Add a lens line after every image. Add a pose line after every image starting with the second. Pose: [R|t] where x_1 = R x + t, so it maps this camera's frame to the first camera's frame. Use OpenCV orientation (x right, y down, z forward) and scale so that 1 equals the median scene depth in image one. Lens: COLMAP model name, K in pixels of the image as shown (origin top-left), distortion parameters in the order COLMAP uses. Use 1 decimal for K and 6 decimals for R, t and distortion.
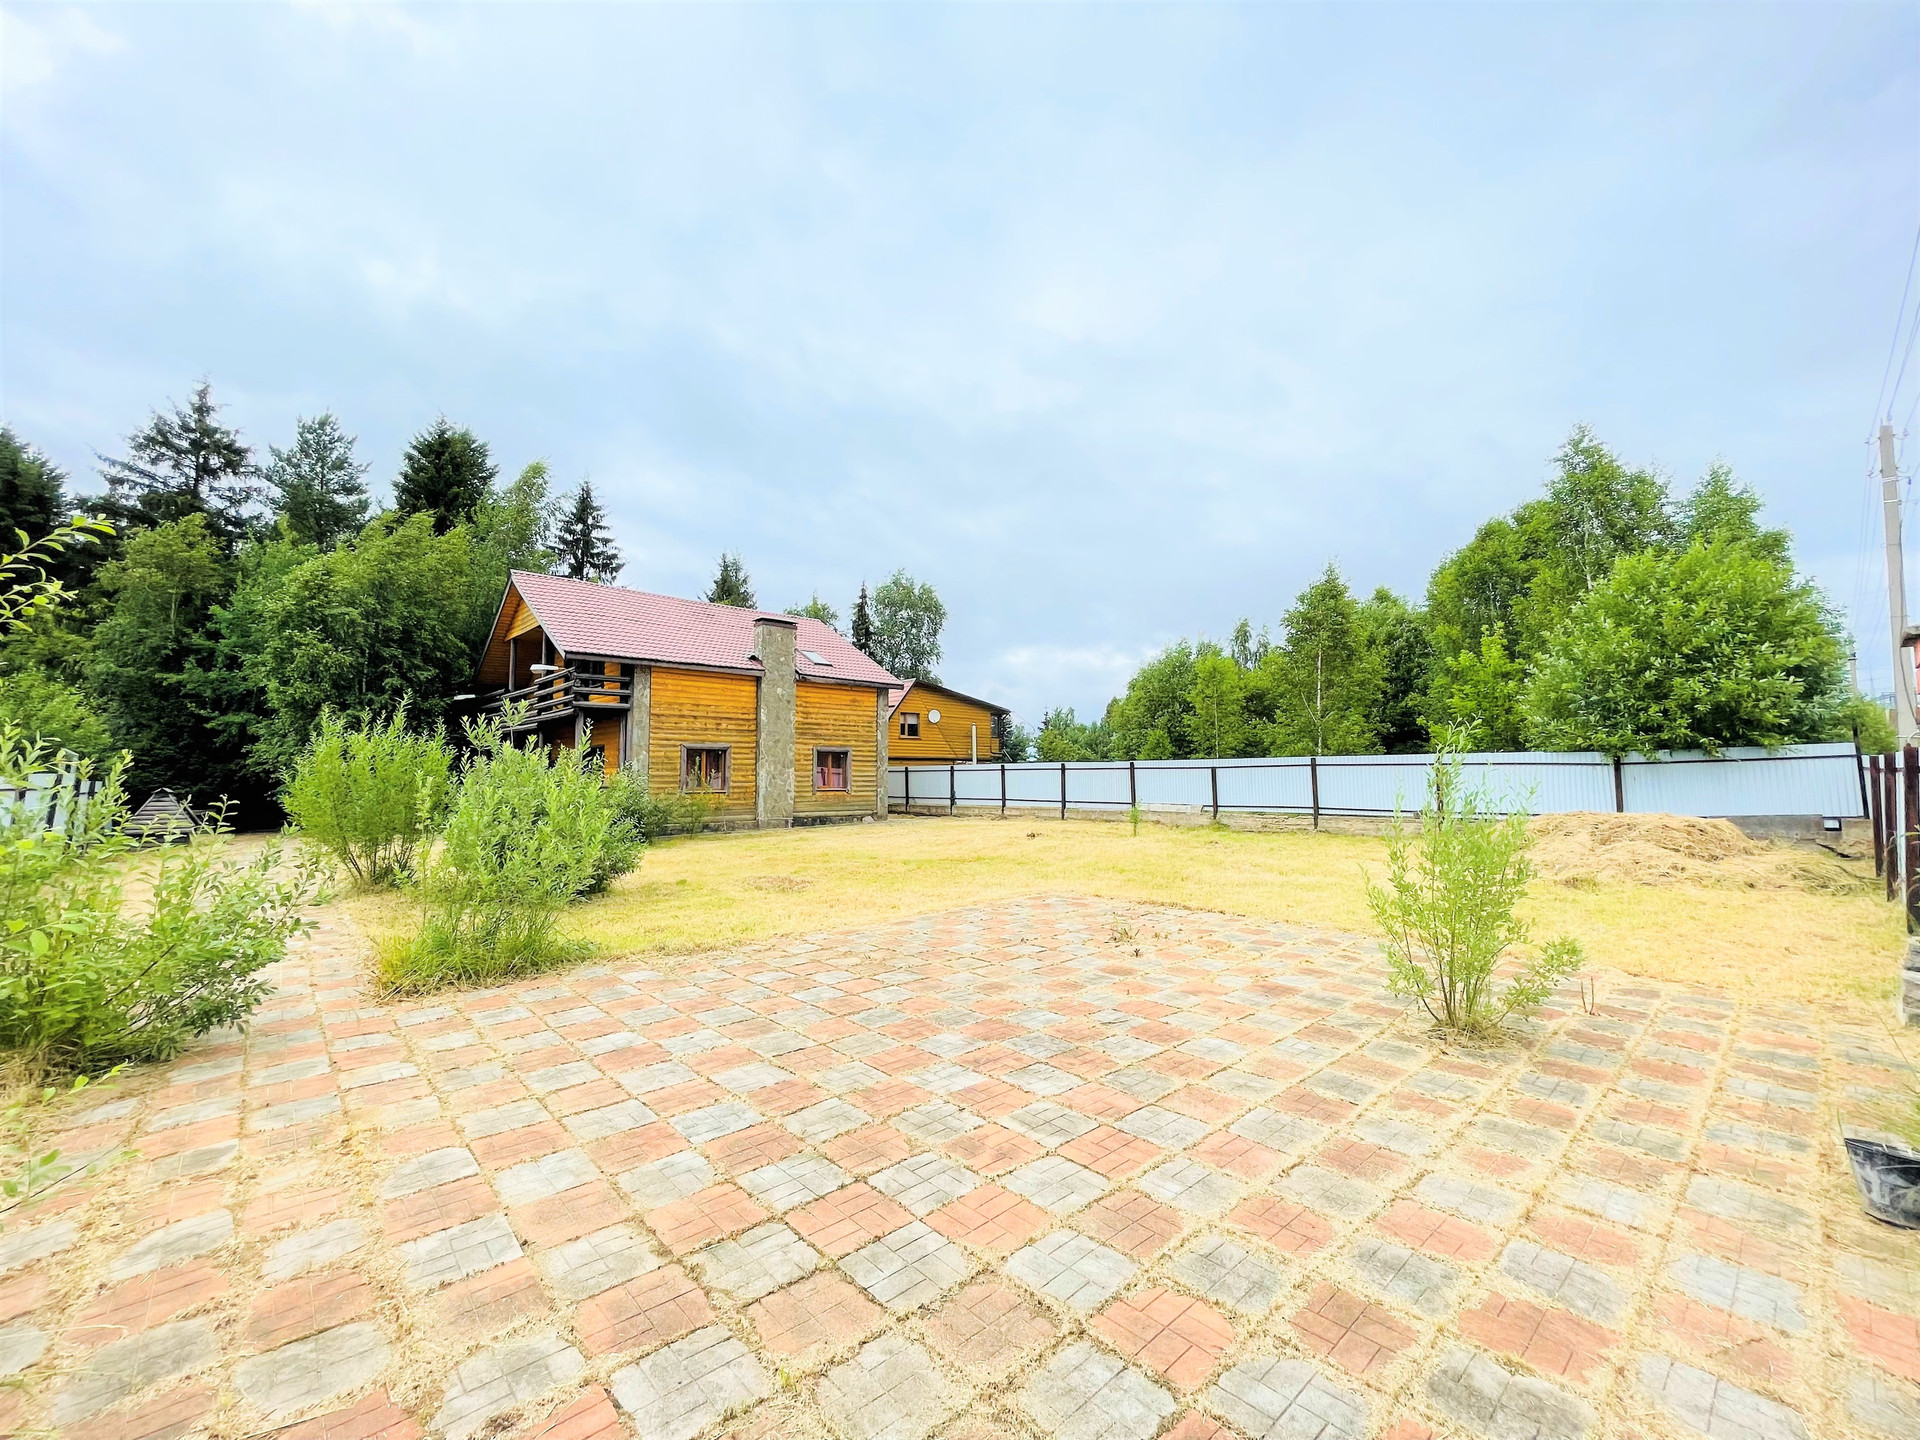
lens RADIAL K [[779.0, 0, 958.5], [0, 779.0, 721.9], [0, 0, 1]] dist [-0.002869, -0.000279]
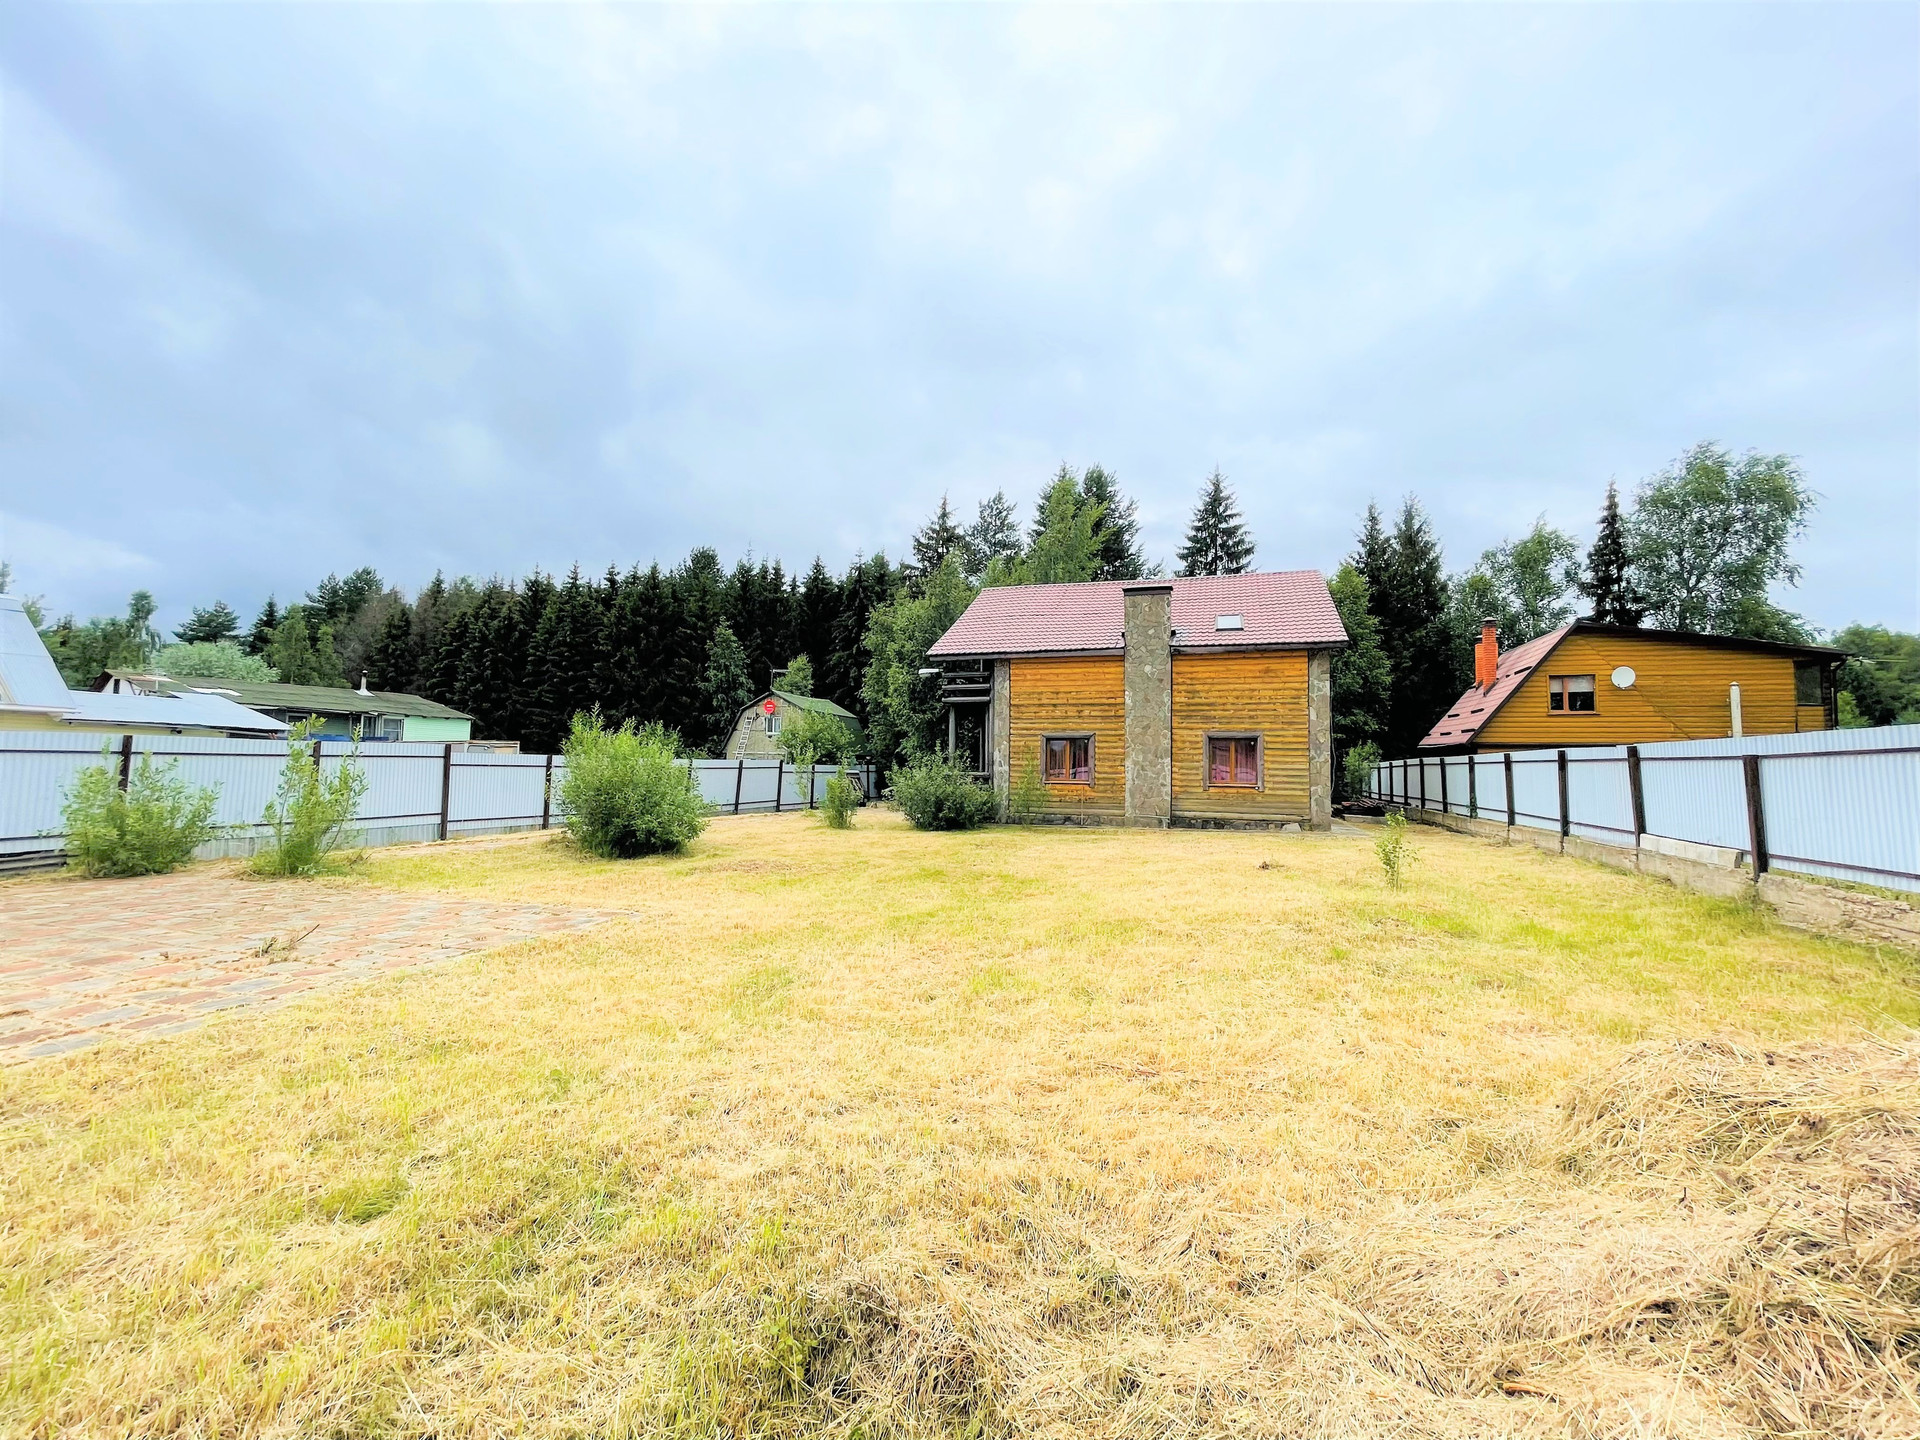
lens RADIAL K [[779.0, 0, 963.5], [0, 779.0, 714.4], [0, 0, 1]] dist [-0.002869, -0.000279]
pose [[0.473026, -0.047788, -0.879751, 0.438153], [0.047145, 0.998470, -0.028888, 0.026414], [0.879786, -0.027811, 0.474556, 0.412560]]
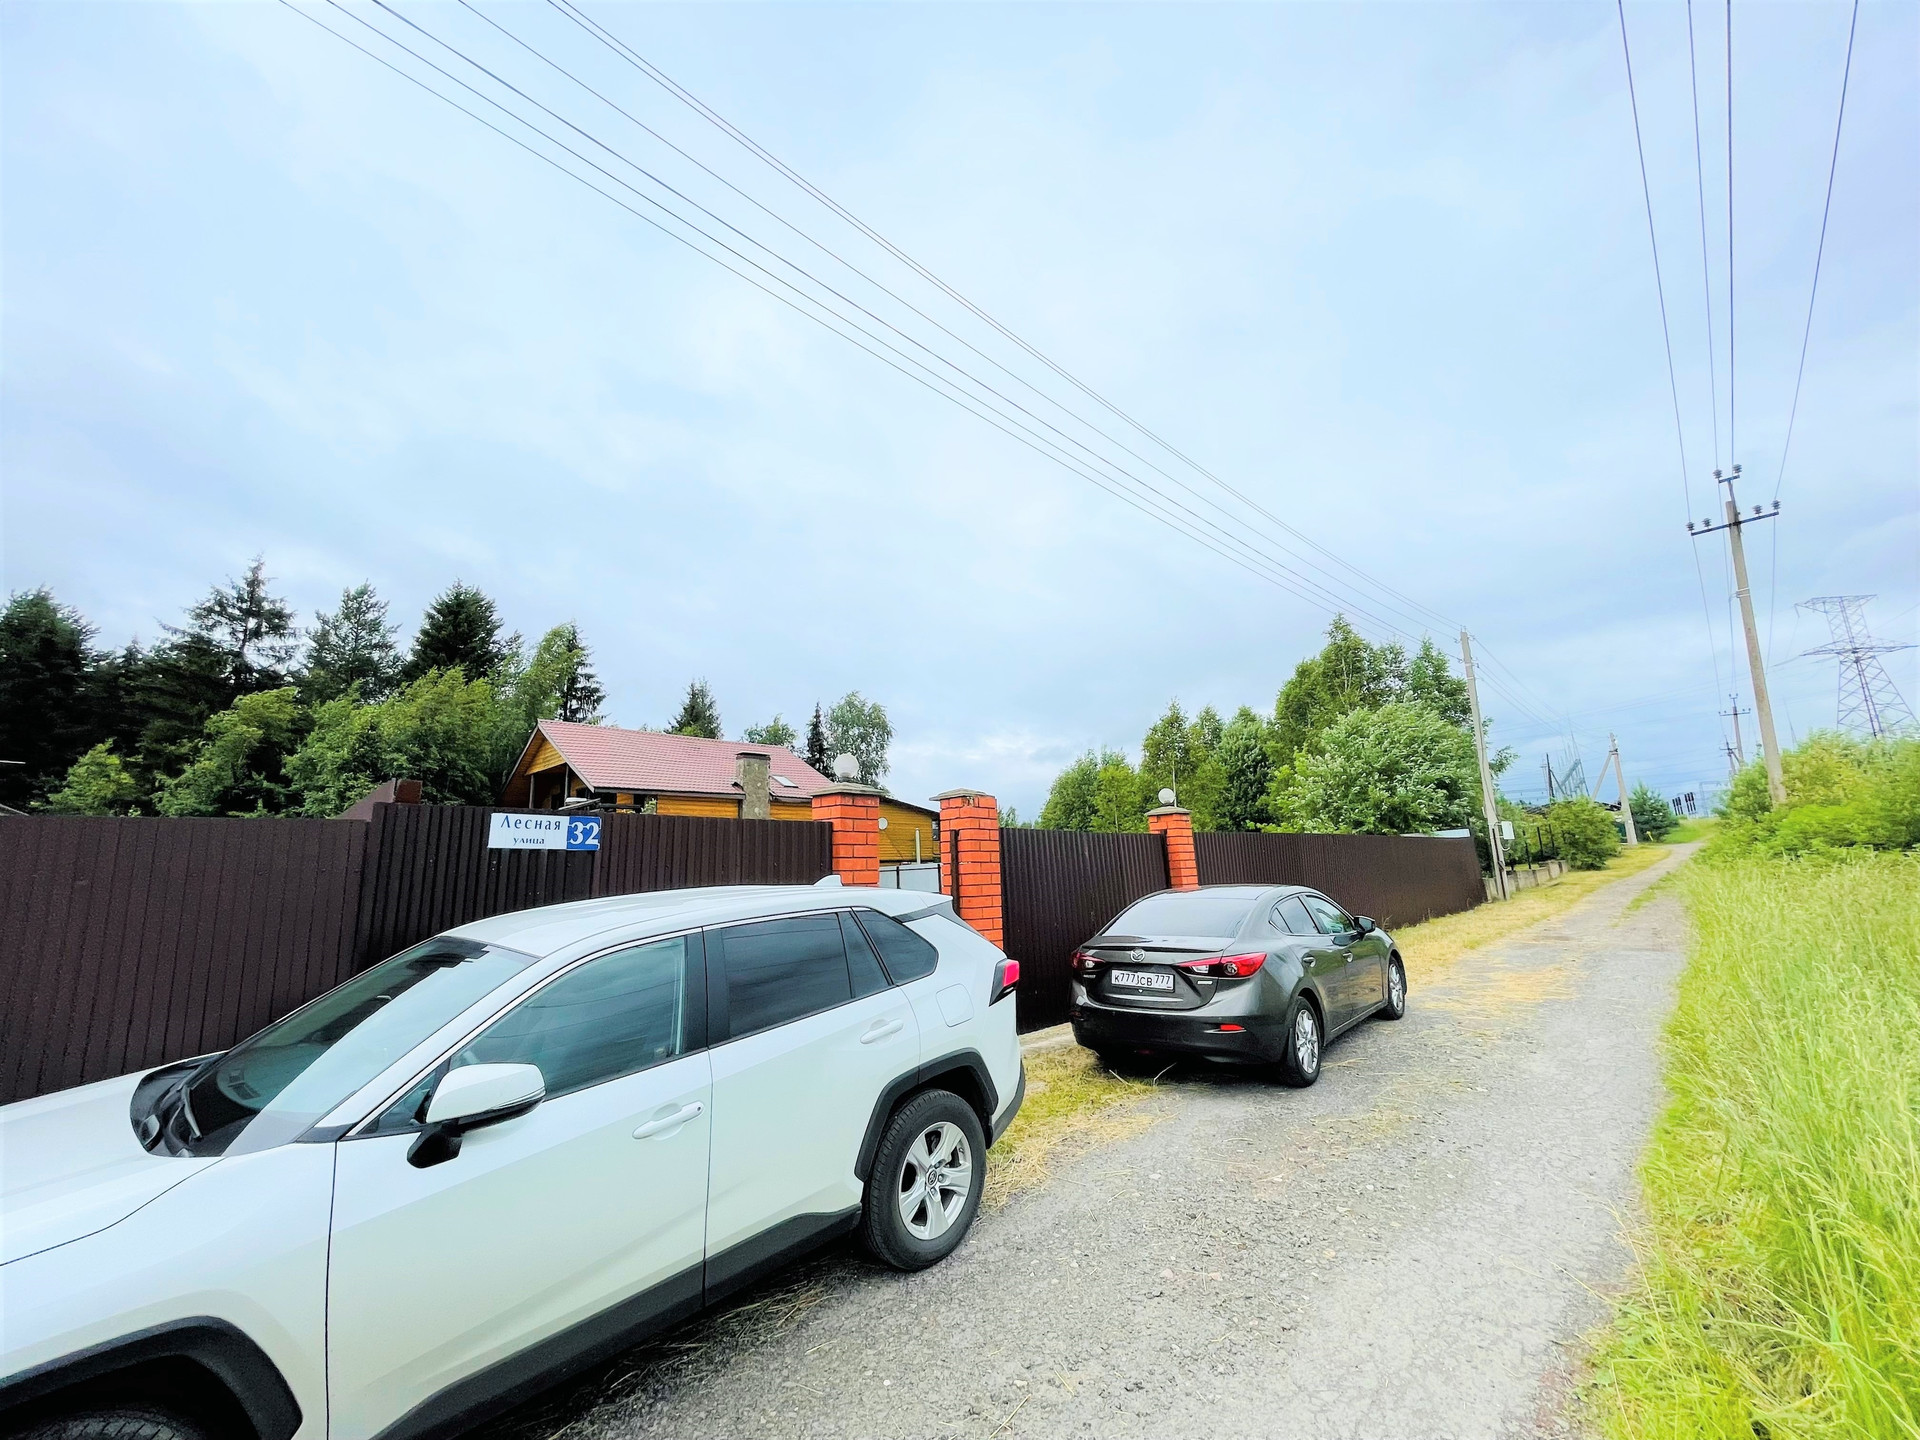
lens RADIAL K [[779.0, 0, 966.4], [0, 779.0, 697.6], [0, 0, 1]] dist [-0.002869, -0.000279]
pose [[0.996677, -0.021985, 0.078434, 0.009832], [0.034011, 0.987257, -0.155458, -0.013418], [-0.074017, 0.157610, 0.984724, -0.279387]]
